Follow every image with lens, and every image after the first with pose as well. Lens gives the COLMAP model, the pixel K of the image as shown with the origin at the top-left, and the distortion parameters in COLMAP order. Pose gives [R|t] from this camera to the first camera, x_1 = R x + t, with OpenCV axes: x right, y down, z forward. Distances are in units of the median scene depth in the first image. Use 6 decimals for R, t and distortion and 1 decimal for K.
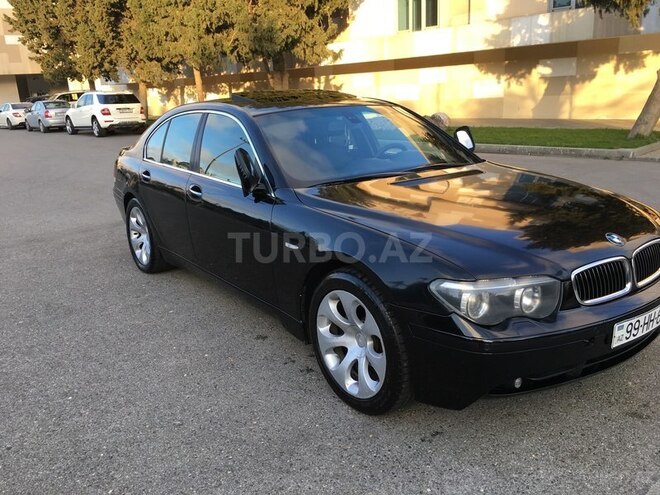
lens RADIAL K [[560.2, 0, 327.9], [0, 560.2, 244.7], [0, 0, 1]] dist [0.050203, -0.073452]
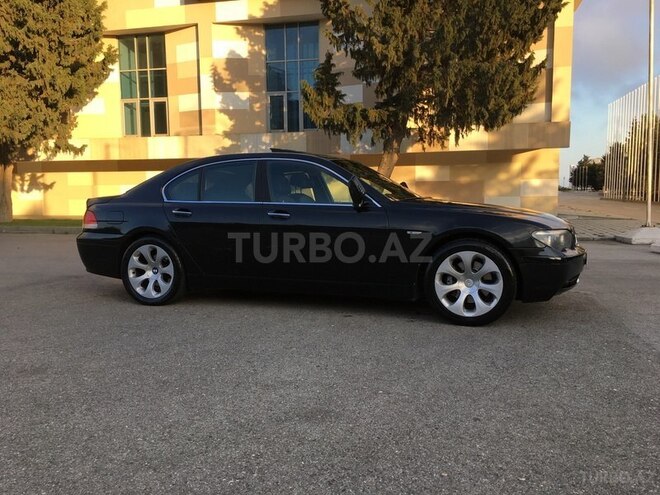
lens RADIAL K [[560.2, 0, 334.1], [0, 560.2, 247.6], [0, 0, 1]] dist [0.050203, -0.073452]
pose [[0.826366, -0.008708, 0.563066, -0.173325], [0.117485, 0.980544, -0.157259, 0.040431], [-0.550741, 0.196105, 0.811312, -0.022027]]
